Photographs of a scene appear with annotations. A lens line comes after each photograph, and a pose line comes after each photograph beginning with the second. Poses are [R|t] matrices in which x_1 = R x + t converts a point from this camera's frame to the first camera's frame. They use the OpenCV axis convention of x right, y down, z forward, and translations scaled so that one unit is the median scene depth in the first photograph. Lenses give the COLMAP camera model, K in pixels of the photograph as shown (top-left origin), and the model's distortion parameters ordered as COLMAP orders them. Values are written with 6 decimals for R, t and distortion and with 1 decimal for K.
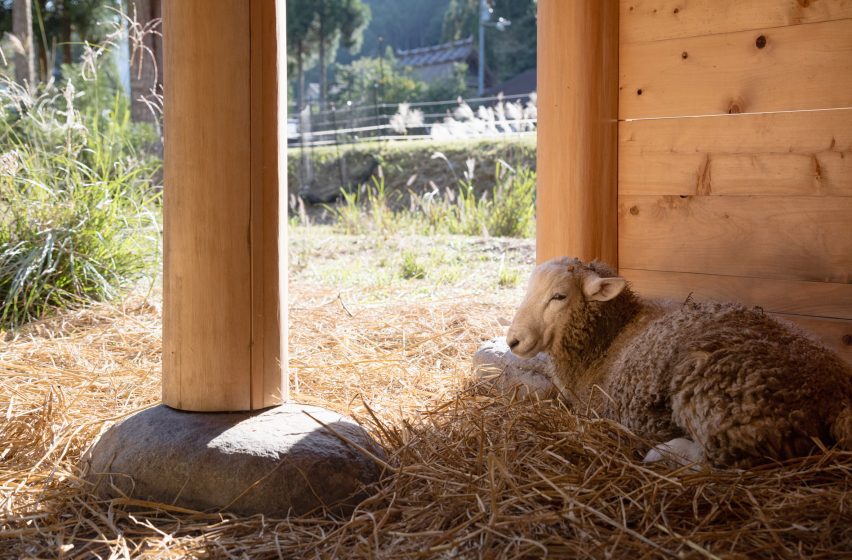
lens RADIAL K [[1158.3, 0, 426.0], [0, 1158.3, 280.0], [0, 0, 1]] dist [0.070137, 0.048264]
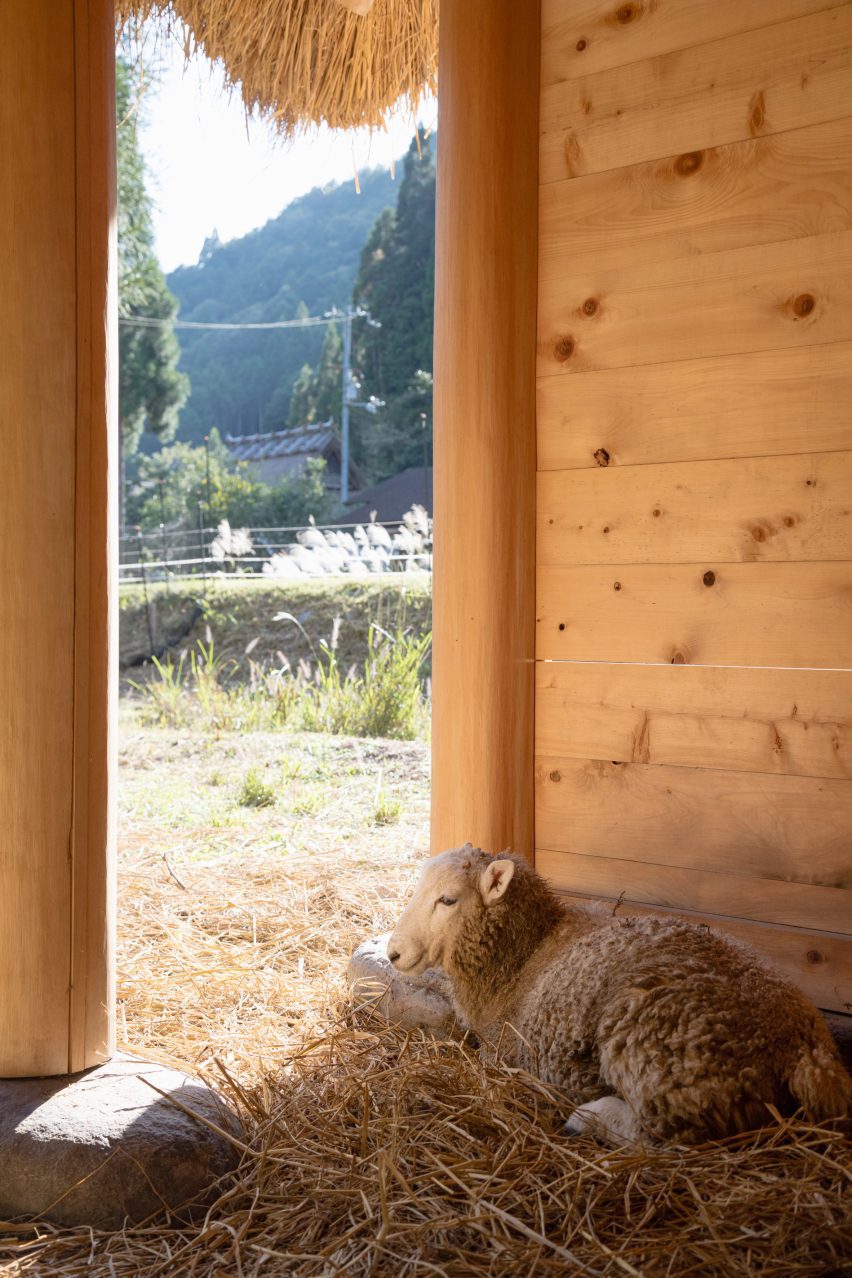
lens RADIAL K [[1737.3, 0, 426.0], [0, 1737.3, 639.0], [0, 0, 1]] dist [0.020918, 0.398381]
pose [[0.994628, 0.006003, 0.103337, -0.031428], [-0.004365, 0.999861, -0.016066, -0.142554], [-0.103420, 0.015528, 0.994517, -0.172109]]
